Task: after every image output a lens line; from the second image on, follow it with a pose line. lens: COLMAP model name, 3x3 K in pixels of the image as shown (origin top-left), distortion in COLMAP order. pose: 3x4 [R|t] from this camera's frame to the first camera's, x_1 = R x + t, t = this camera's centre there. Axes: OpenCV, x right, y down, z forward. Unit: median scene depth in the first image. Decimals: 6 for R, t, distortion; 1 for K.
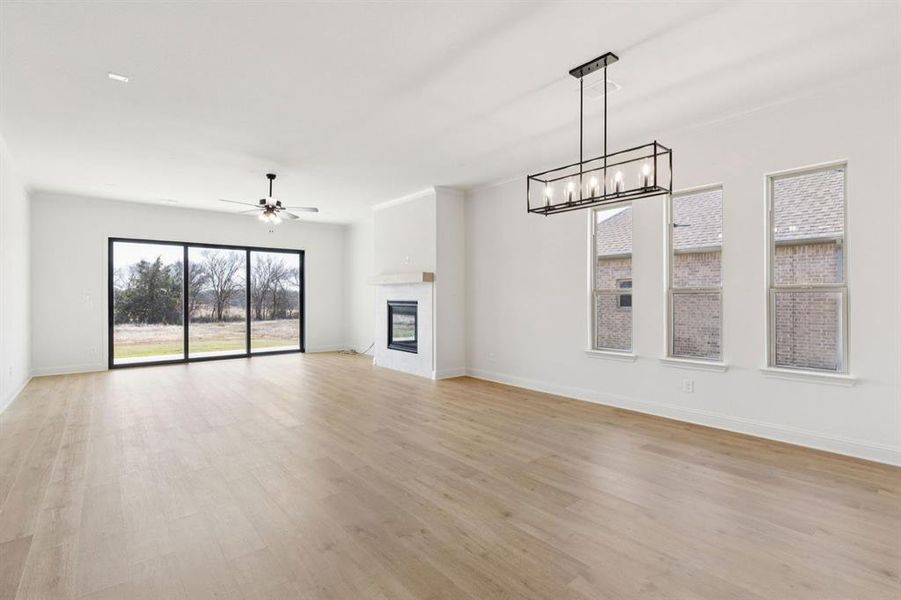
lens RADIAL K [[434.6, 0, 451.4], [0, 434.6, 298.1], [0, 0, 1]] dist [0.006622, 0.001087]
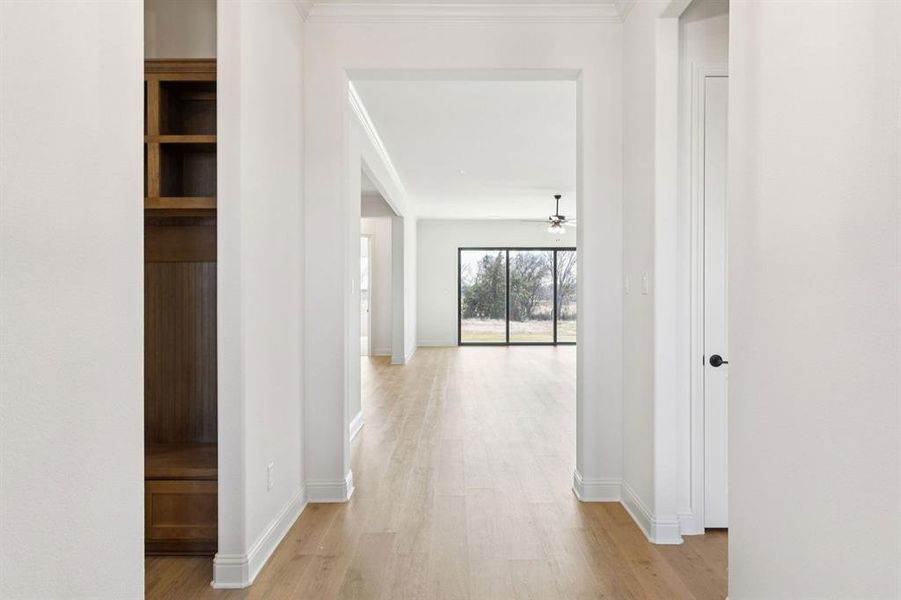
lens RADIAL K [[694.2, 0, 451.4], [0, 694.2, 298.1], [0, 0, 1]] dist [0.007514, 0.012213]
pose [[0.776366, 0.005285, -0.630260, 0.326194], [-0.001386, 0.999977, 0.006678, 0.001492], [0.630280, -0.004311, 0.776356, -0.401742]]
